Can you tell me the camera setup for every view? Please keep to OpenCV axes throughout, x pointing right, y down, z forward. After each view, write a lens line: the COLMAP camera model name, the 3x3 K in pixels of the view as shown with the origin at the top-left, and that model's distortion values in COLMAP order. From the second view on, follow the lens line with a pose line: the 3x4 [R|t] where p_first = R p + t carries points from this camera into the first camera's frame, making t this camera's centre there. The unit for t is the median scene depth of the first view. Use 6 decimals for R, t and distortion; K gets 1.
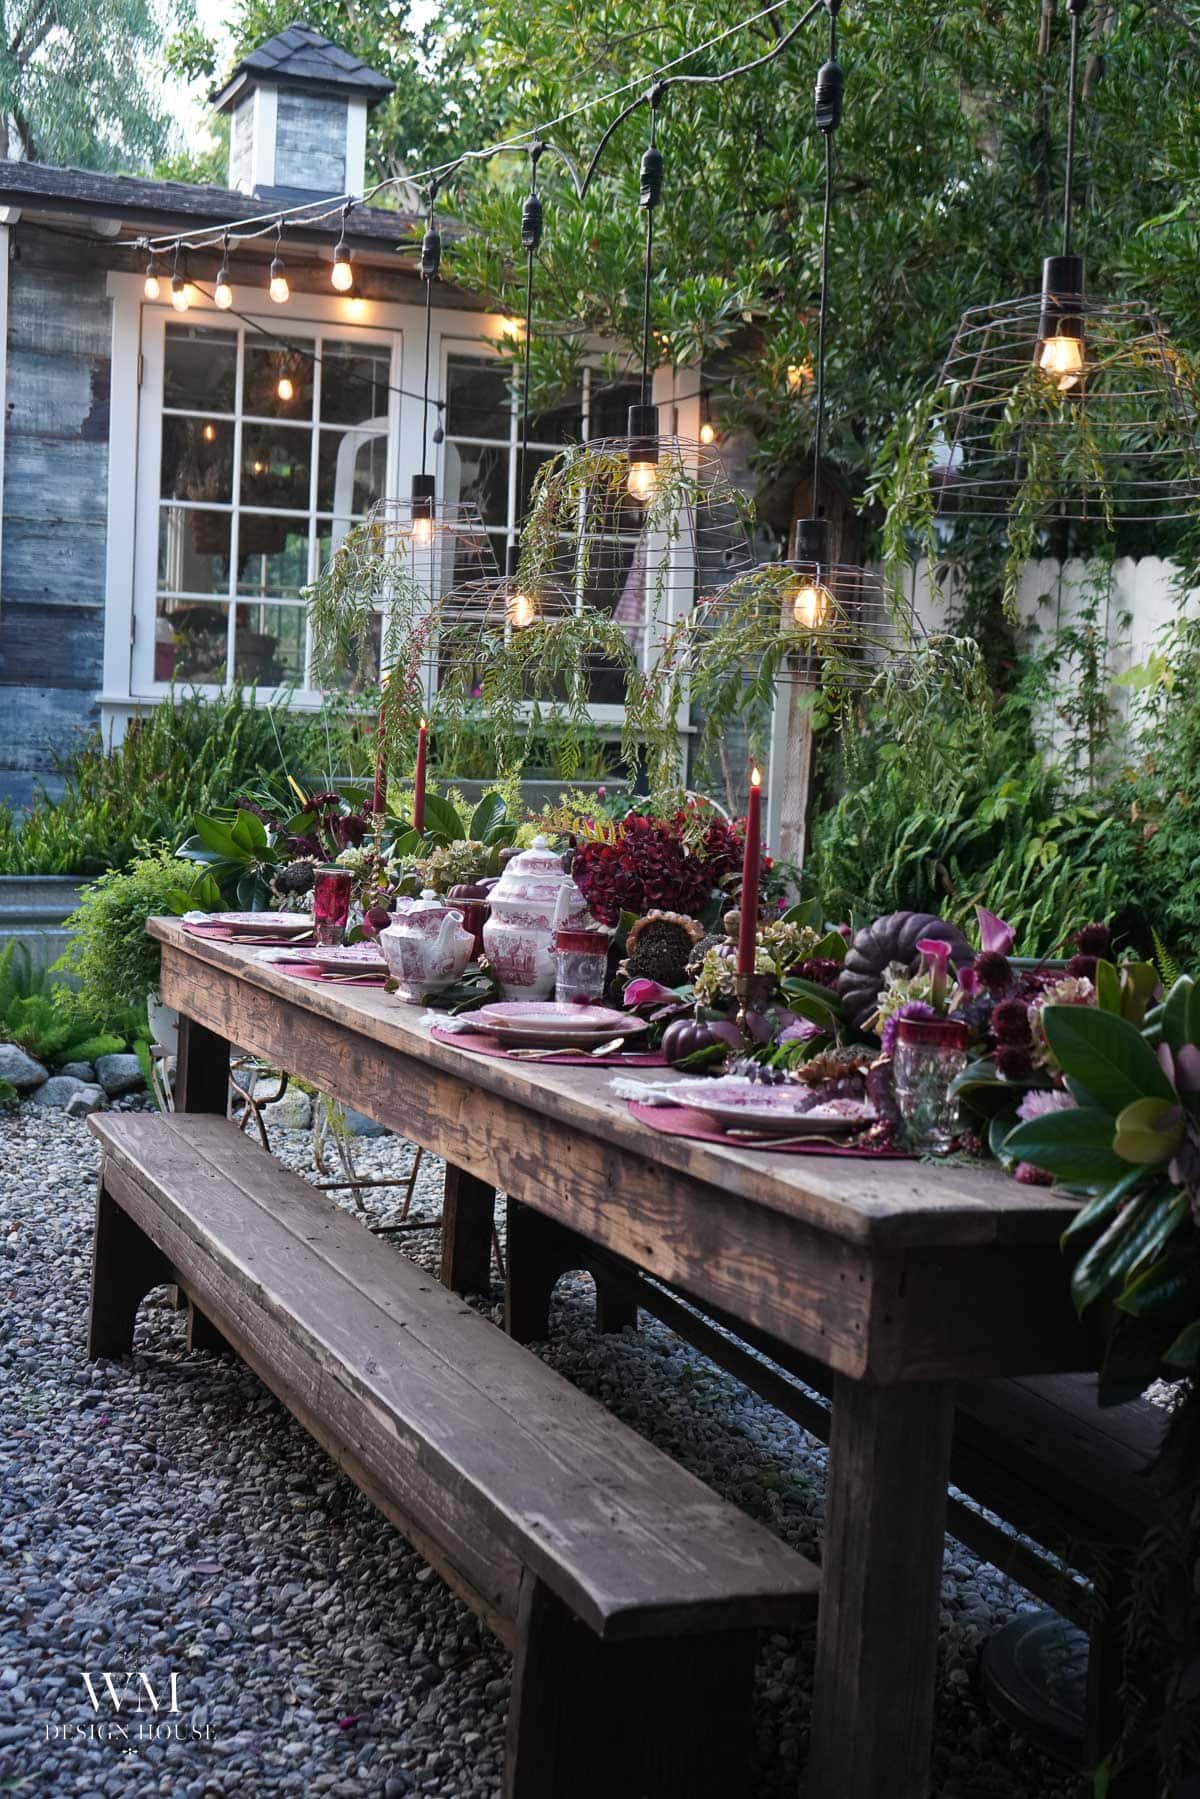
lens RADIAL K [[3225.3, 0, 592.2], [0, 3225.3, 899.8], [0, 0, 1]] dist [0.029477, 0.000000]
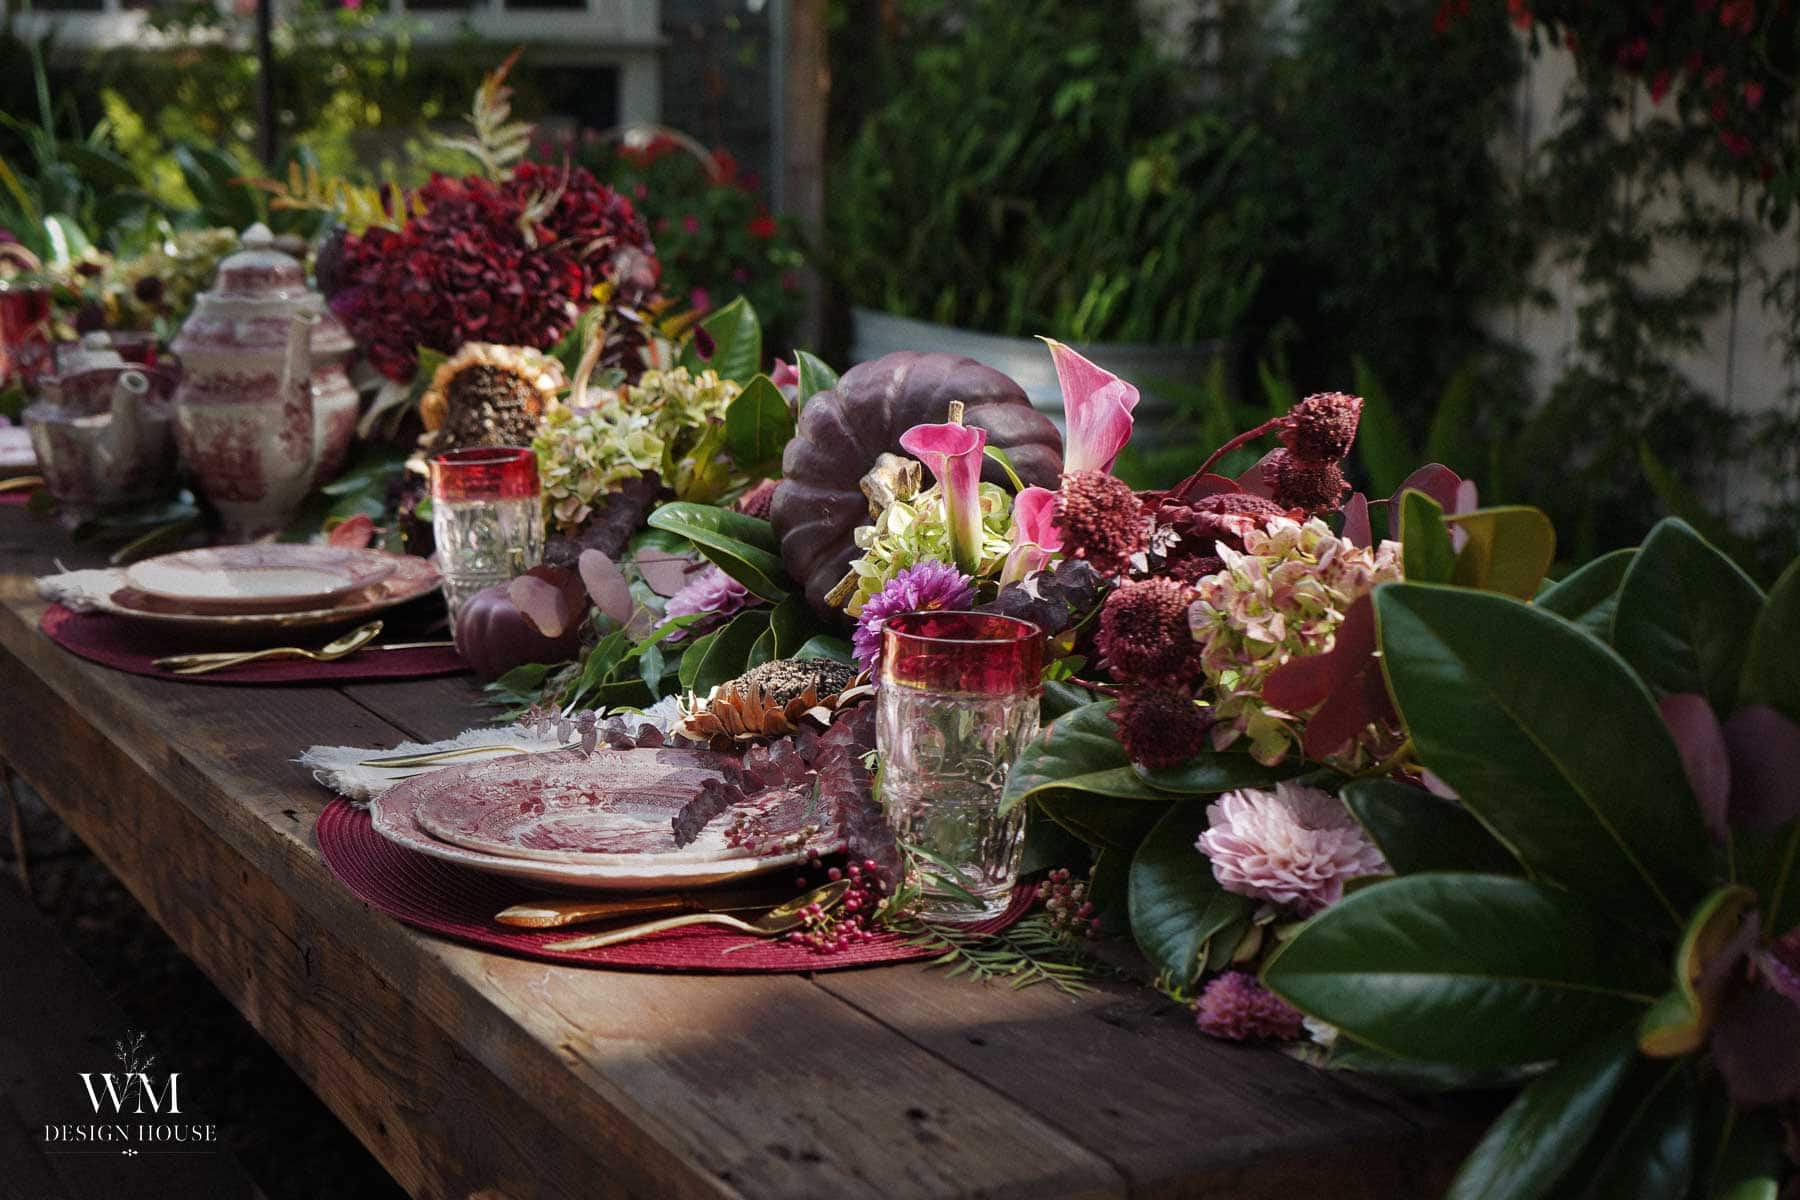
lens RADIAL K [[3227.1, 0, 894.6], [0, 3227.1, 584.3], [0, 0, 1]] dist [0.029477, 0.000000]
pose [[0.996390, -0.066125, 0.053244, 0.058825], [0.060136, 0.992423, 0.107150, -0.011503], [-0.059926, -0.103561, 0.992816, 0.449918]]
